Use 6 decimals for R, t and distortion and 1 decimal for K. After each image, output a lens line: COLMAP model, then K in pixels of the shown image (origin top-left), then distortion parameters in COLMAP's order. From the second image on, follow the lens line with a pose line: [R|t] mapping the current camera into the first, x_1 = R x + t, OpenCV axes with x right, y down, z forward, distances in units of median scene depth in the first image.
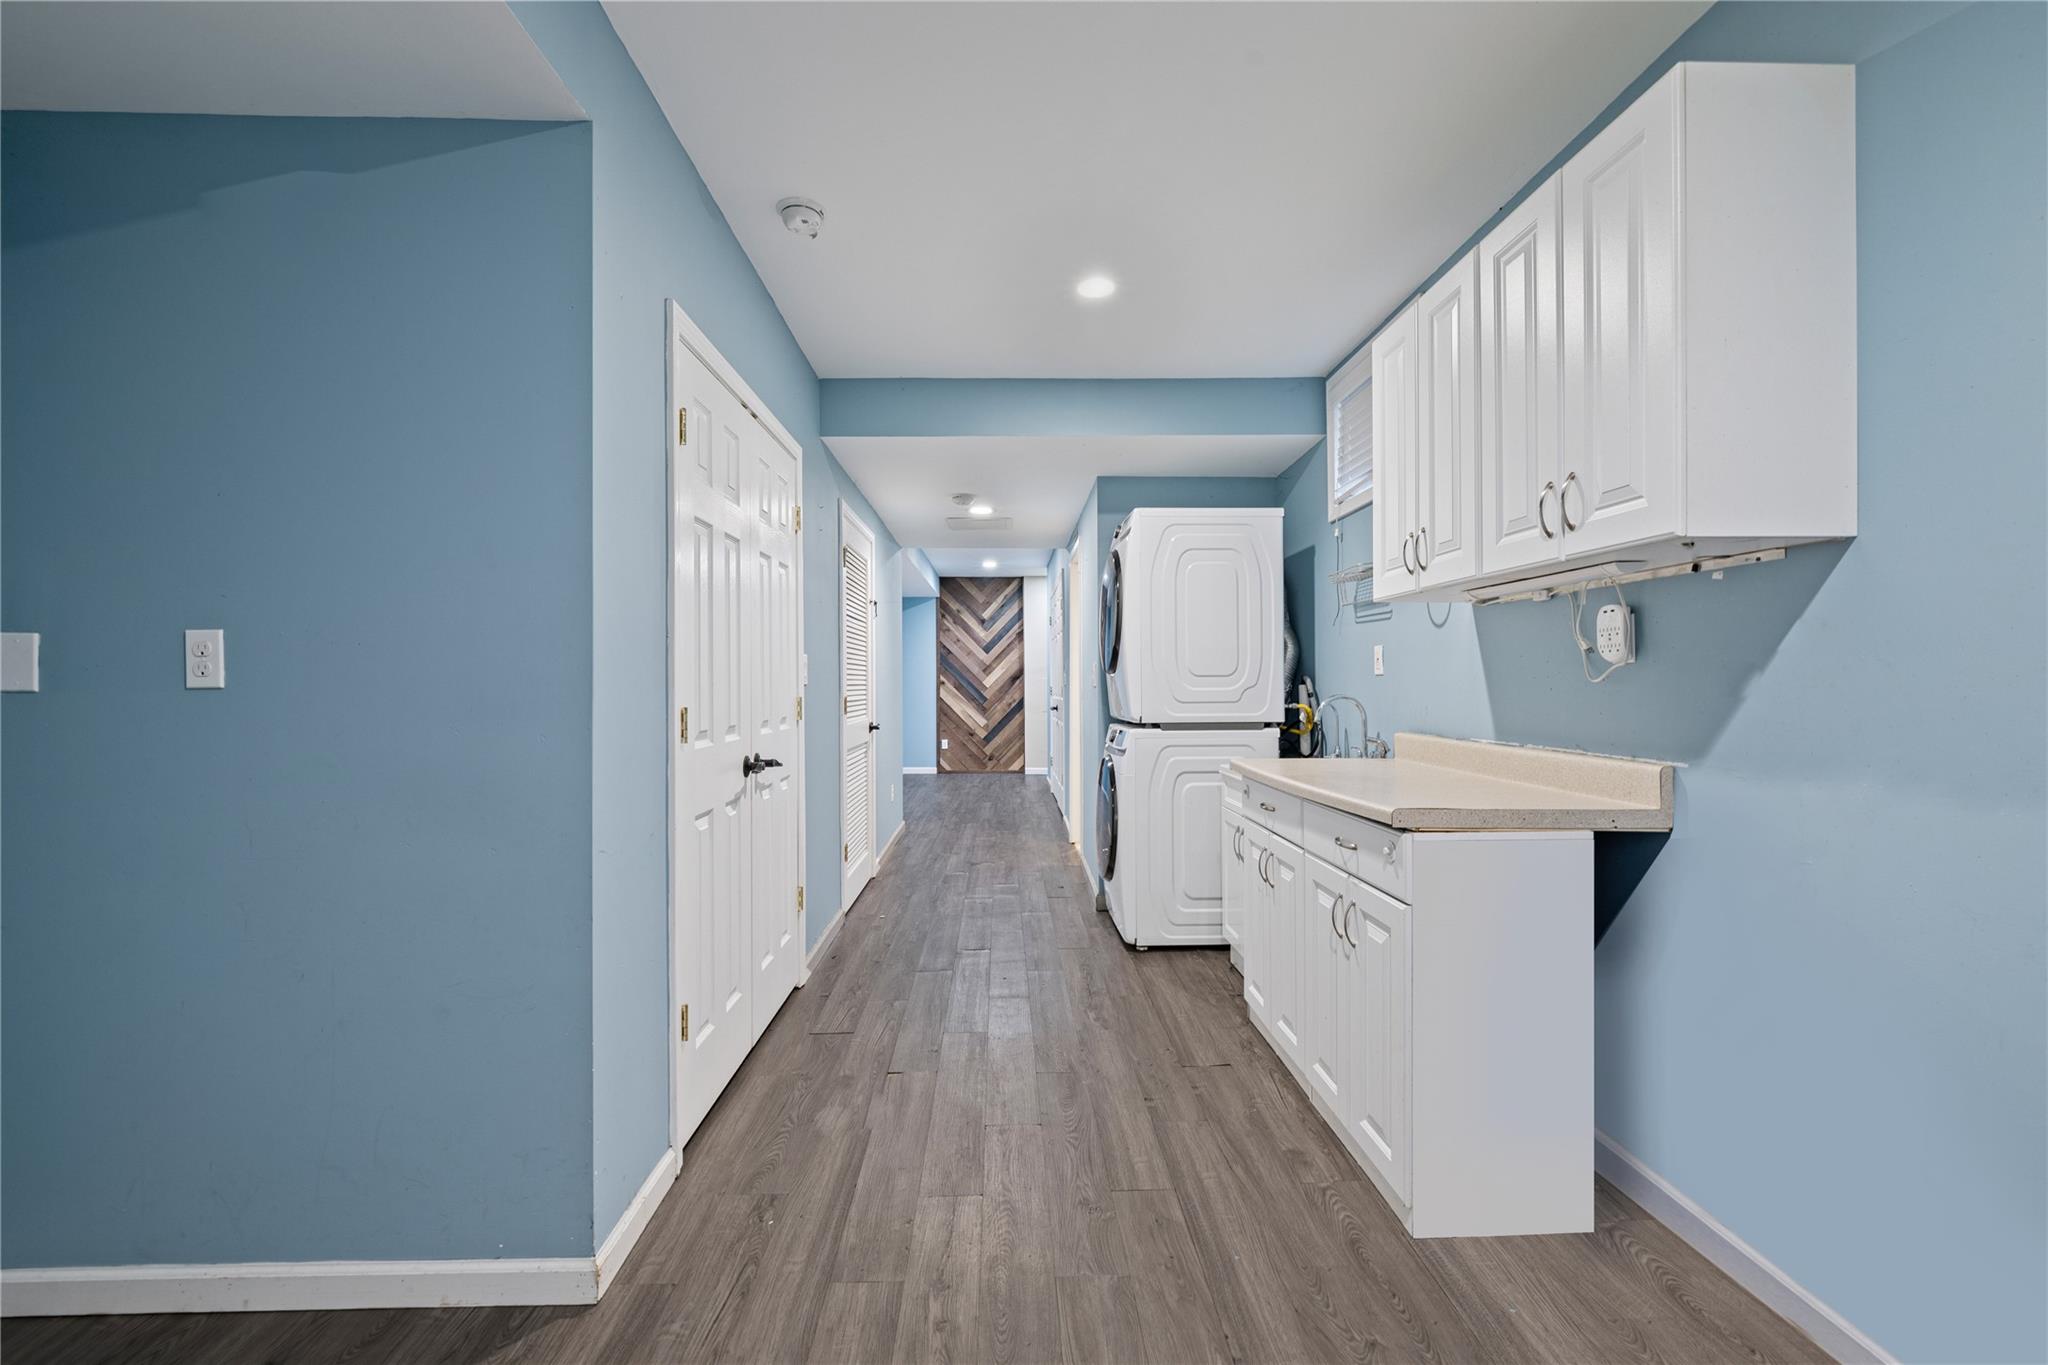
lens RADIAL K [[869.8, 0, 1025.1], [0, 869.8, 684.8], [0, 0, 1]] dist [0.000495, 0.000799]
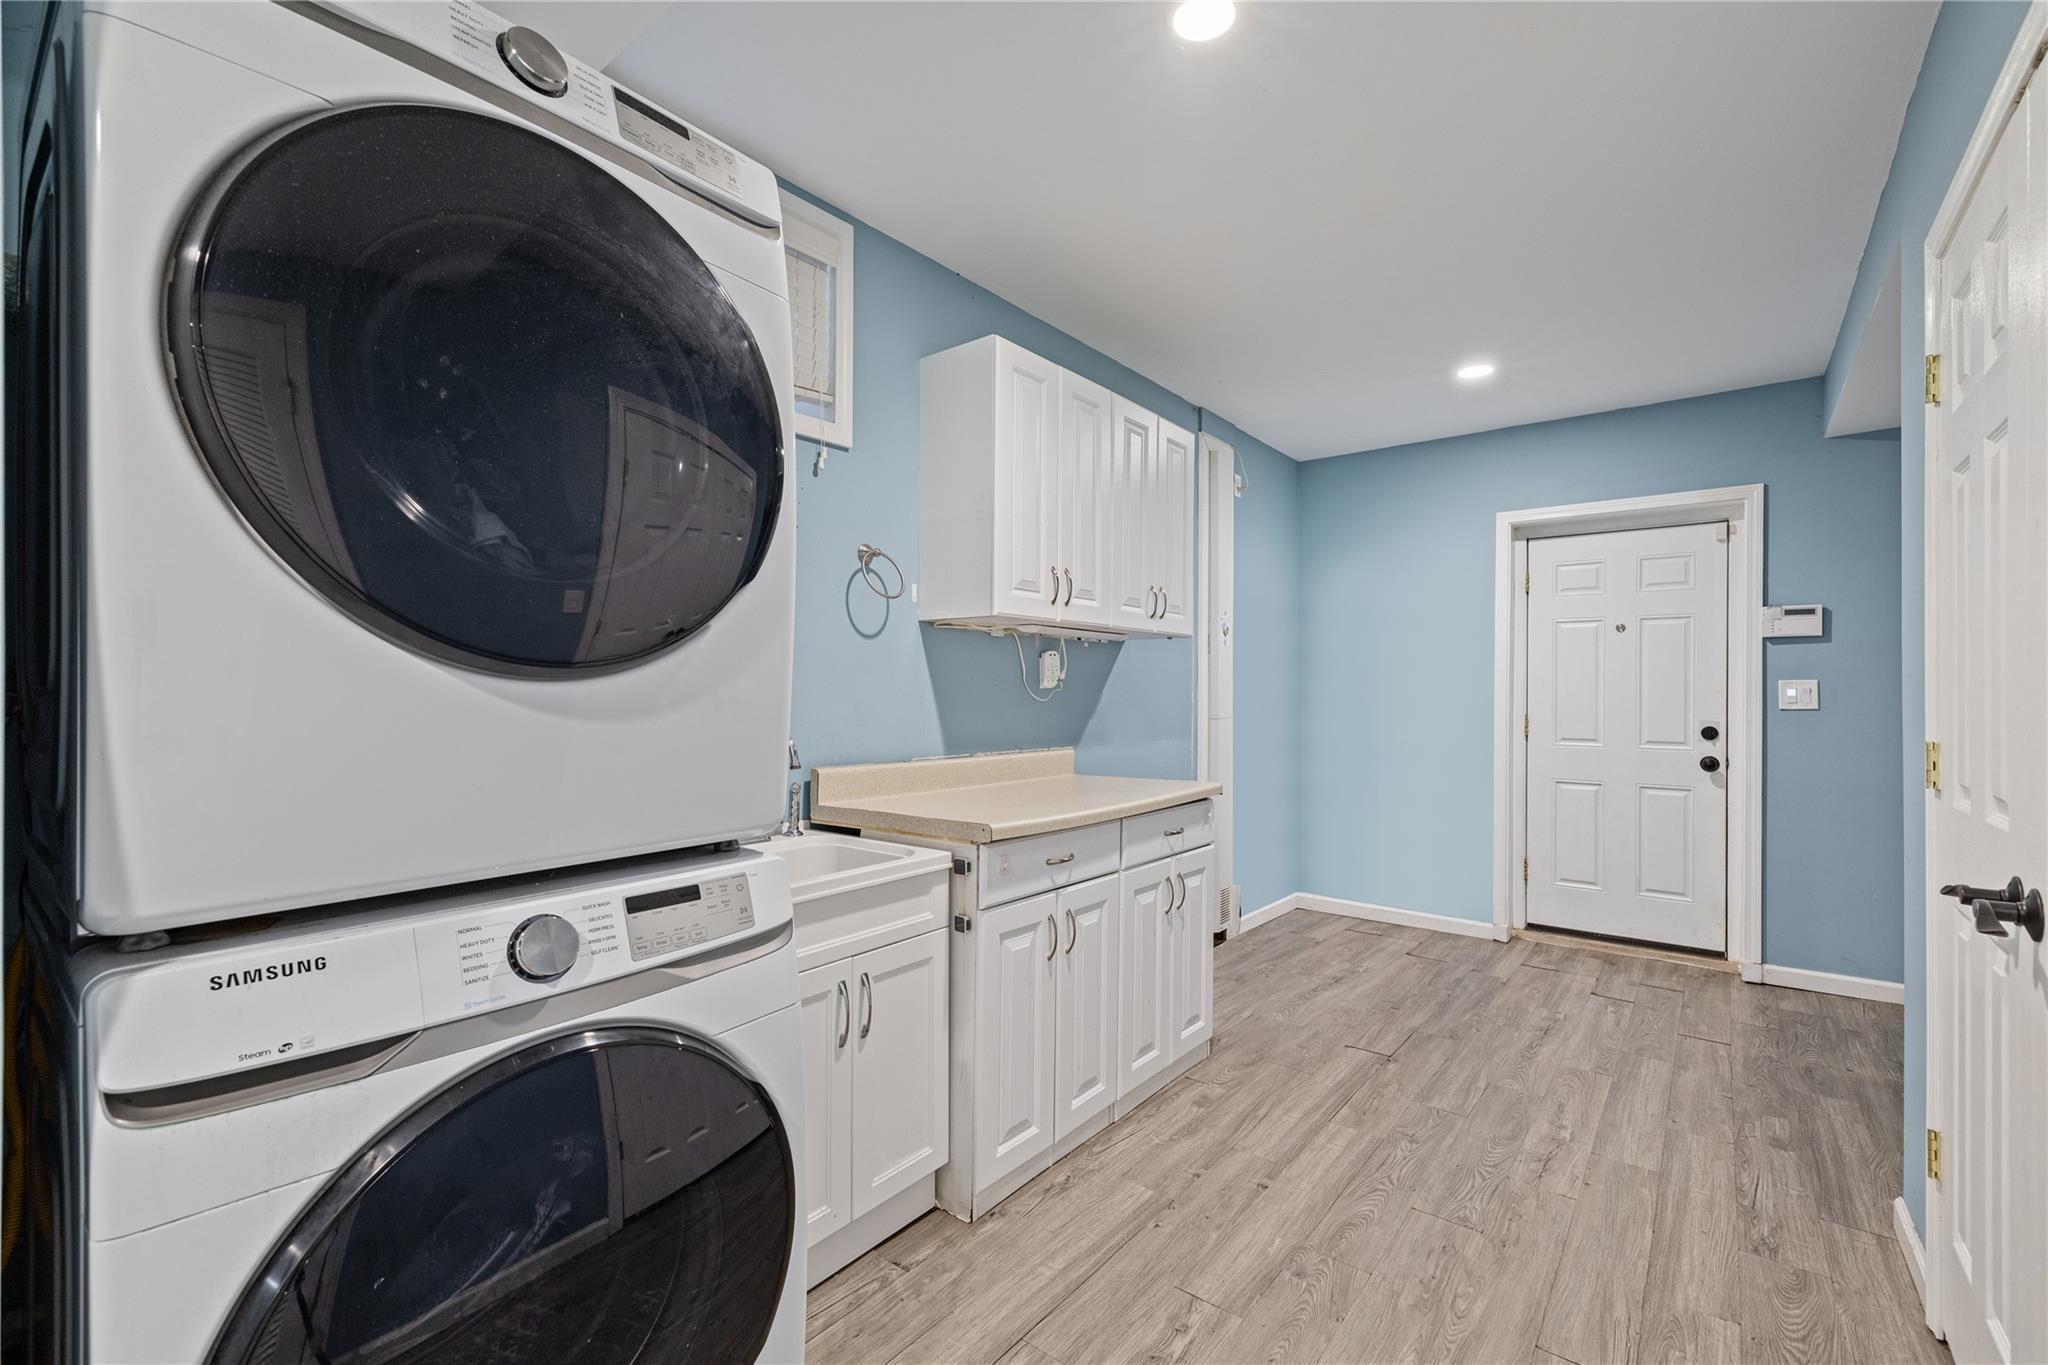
lens RADIAL K [[869.8, 0, 1025.5], [0, 869.8, 691.8], [0, 0, 1]] dist [0.000495, 0.000799]
pose [[-0.766103, -0.002627, 0.642713, -0.265036], [-0.005651, 0.999981, -0.002647, -0.013635], [-0.642693, -0.005660, -0.766103, 2.071982]]
